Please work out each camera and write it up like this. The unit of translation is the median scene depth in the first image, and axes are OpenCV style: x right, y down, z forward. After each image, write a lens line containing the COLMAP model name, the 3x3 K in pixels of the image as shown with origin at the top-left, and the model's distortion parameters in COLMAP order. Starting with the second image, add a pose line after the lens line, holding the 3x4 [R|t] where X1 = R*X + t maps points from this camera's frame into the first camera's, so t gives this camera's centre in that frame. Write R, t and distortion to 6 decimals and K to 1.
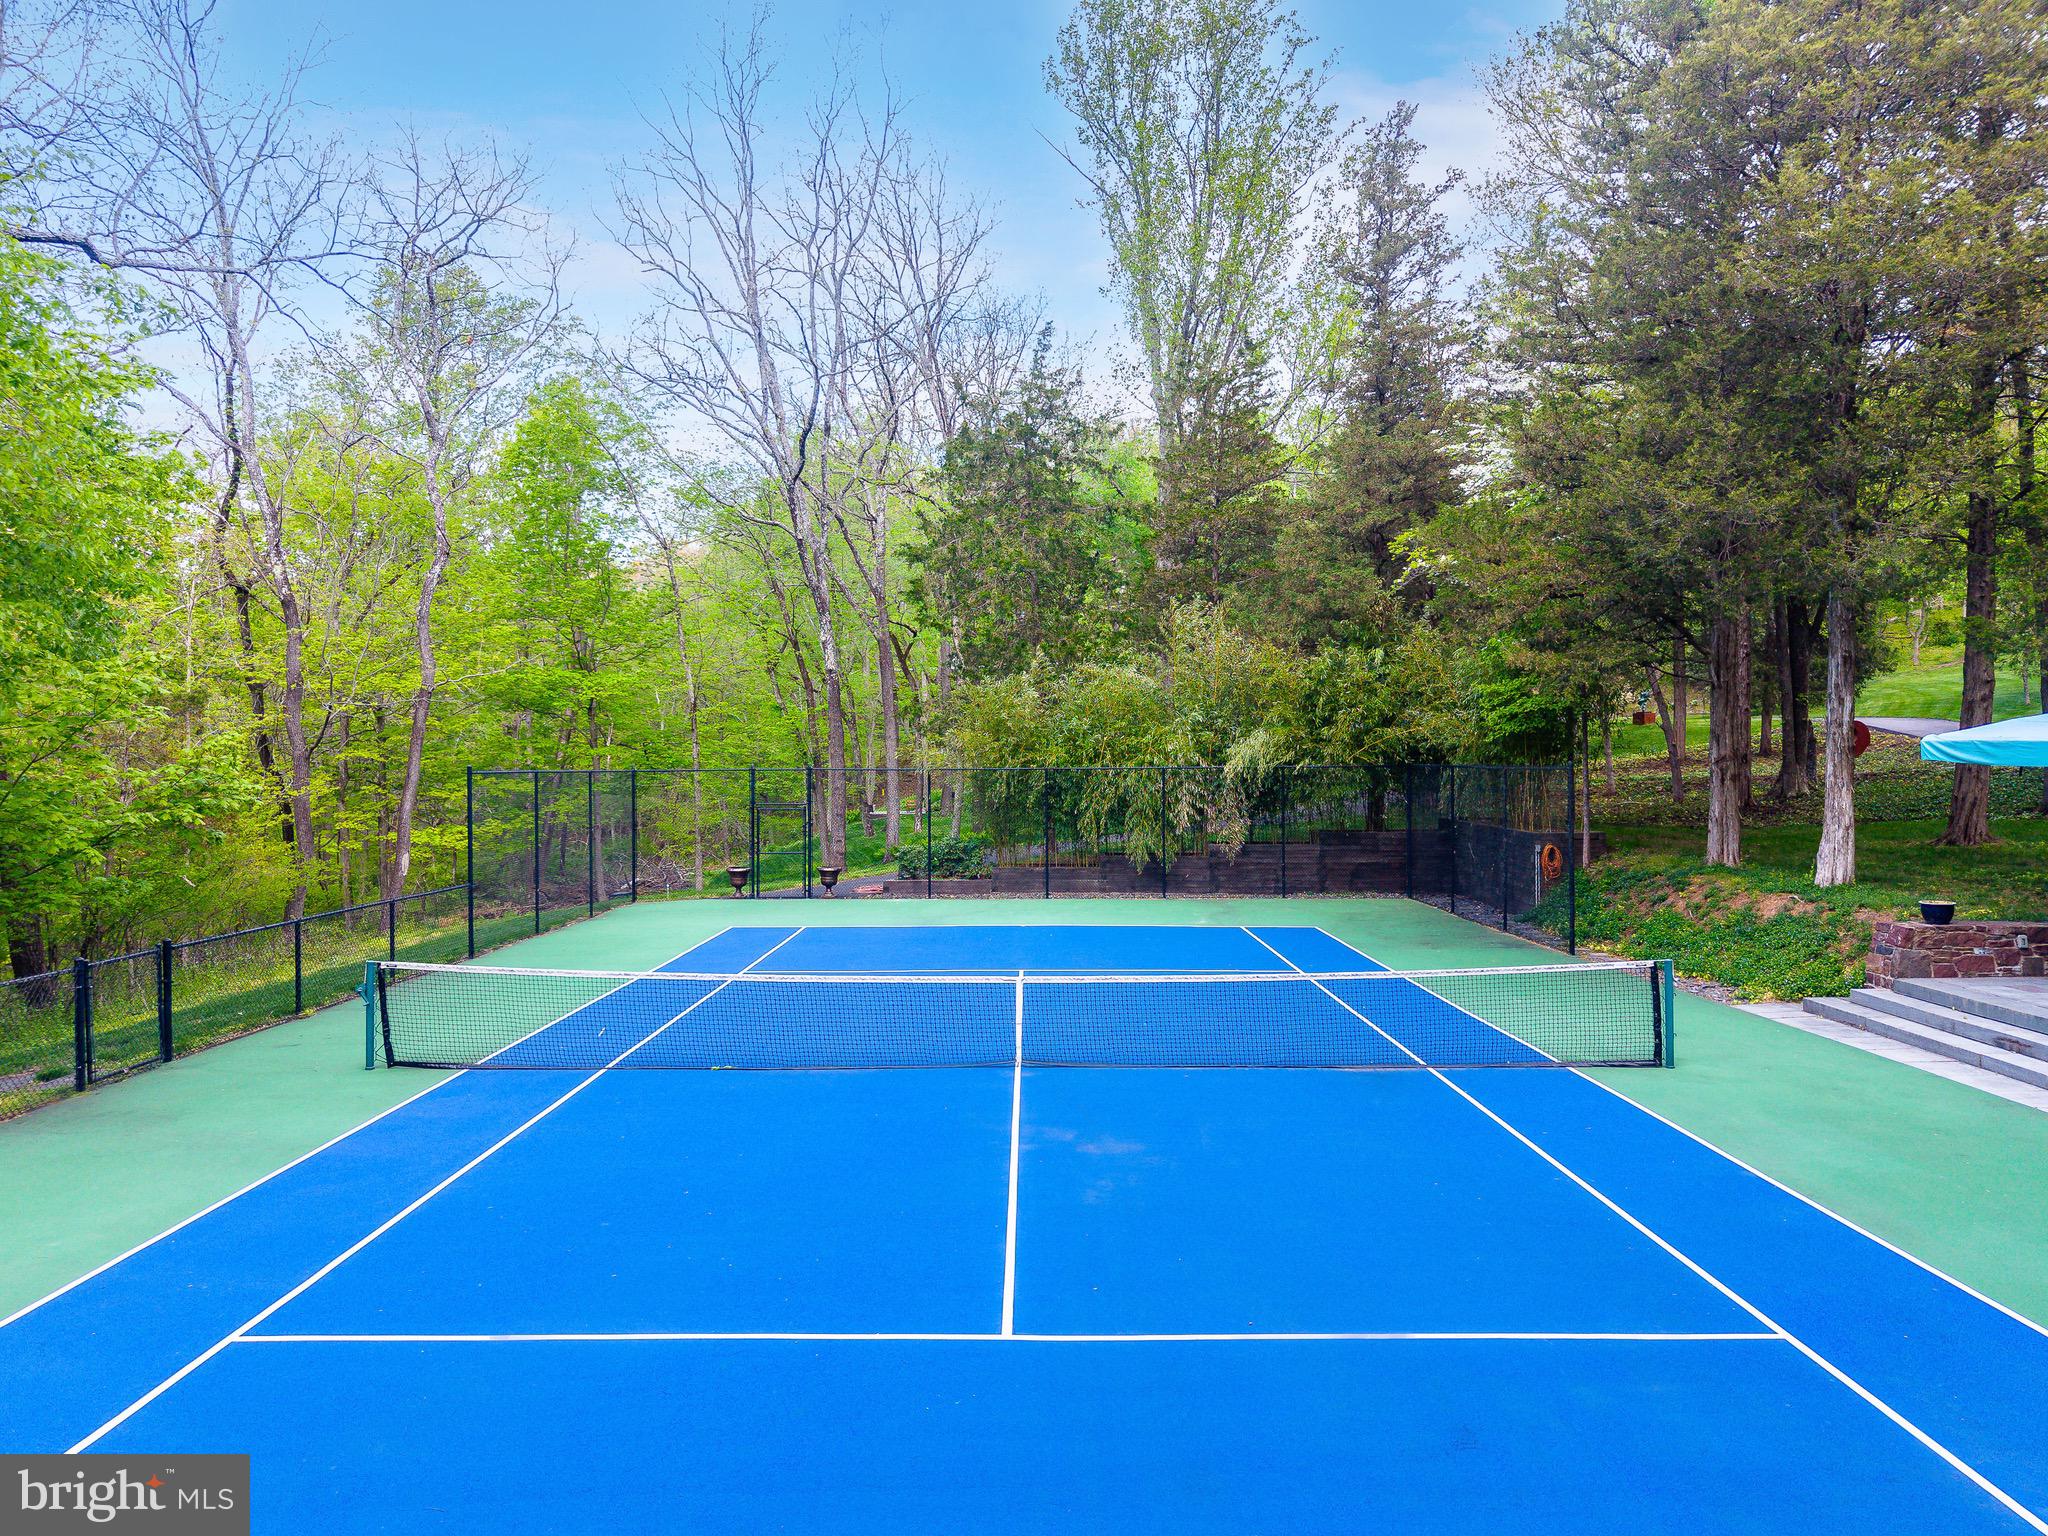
lens RADIAL K [[1356.5, 0, 1031.5], [0, 1356.5, 771.1], [0, 0, 1]] dist [0.062957, -0.080853]
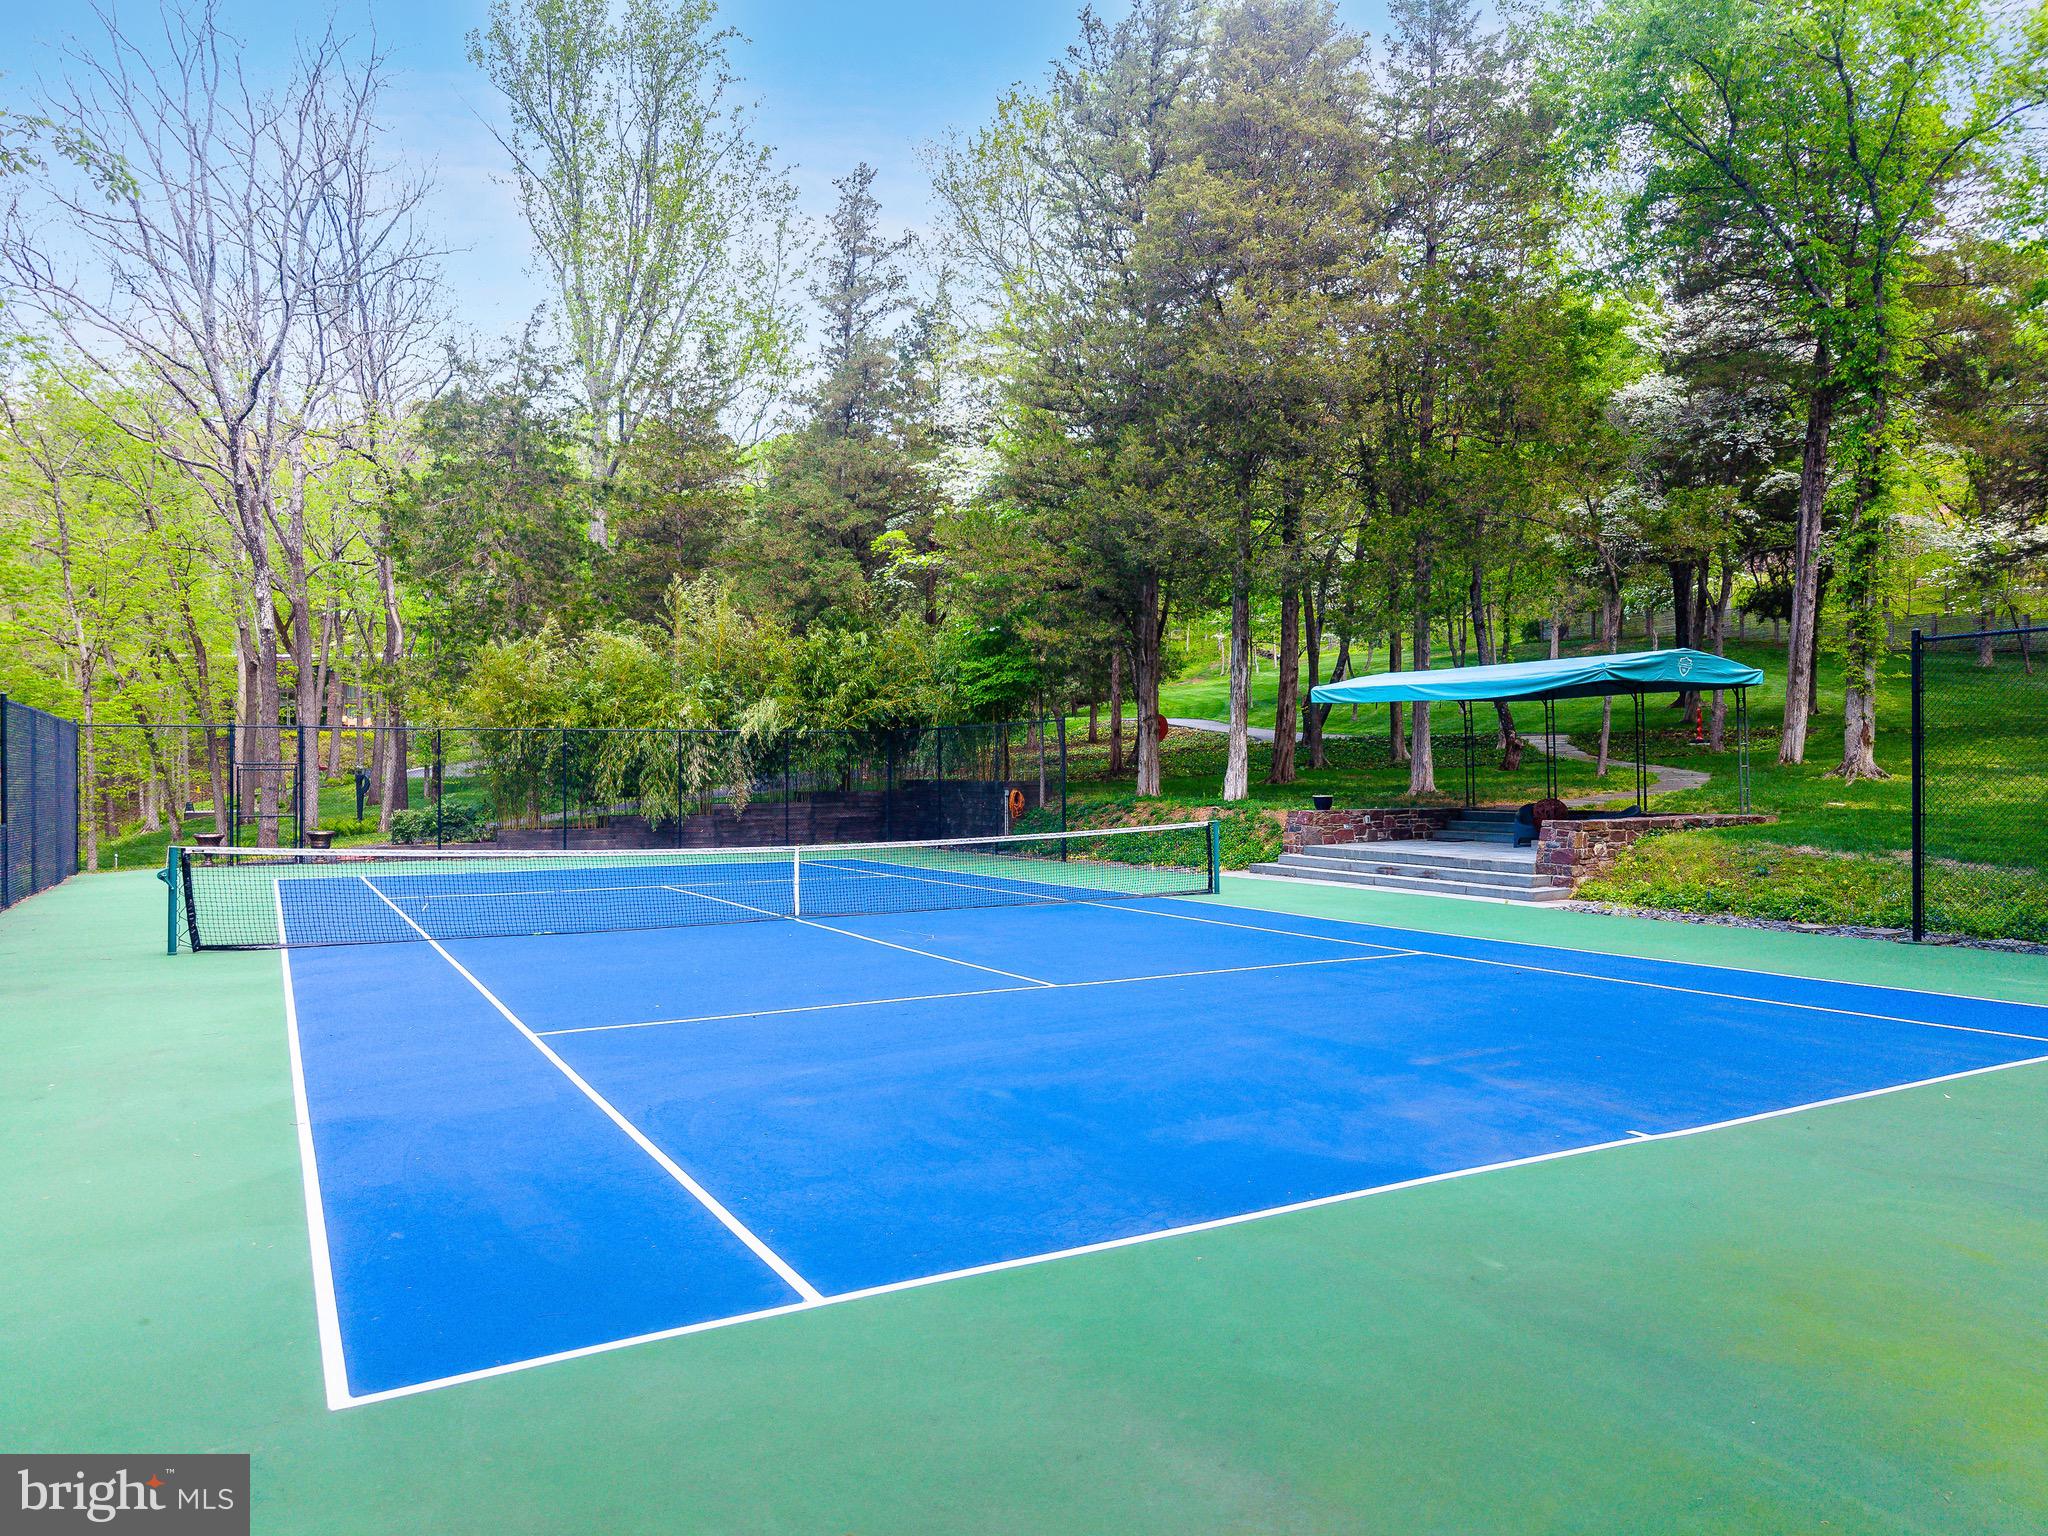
lens RADIAL K [[1347.3, 0, 1025.7], [0, 1347.3, 808.1], [0, 0, 1]] dist [0.052272, -0.087459]
pose [[0.868988, -0.011571, 0.494698, -0.196068], [0.005641, 0.999893, 0.013479, 0.045924], [-0.494802, -0.008923, 0.868960, -0.075415]]
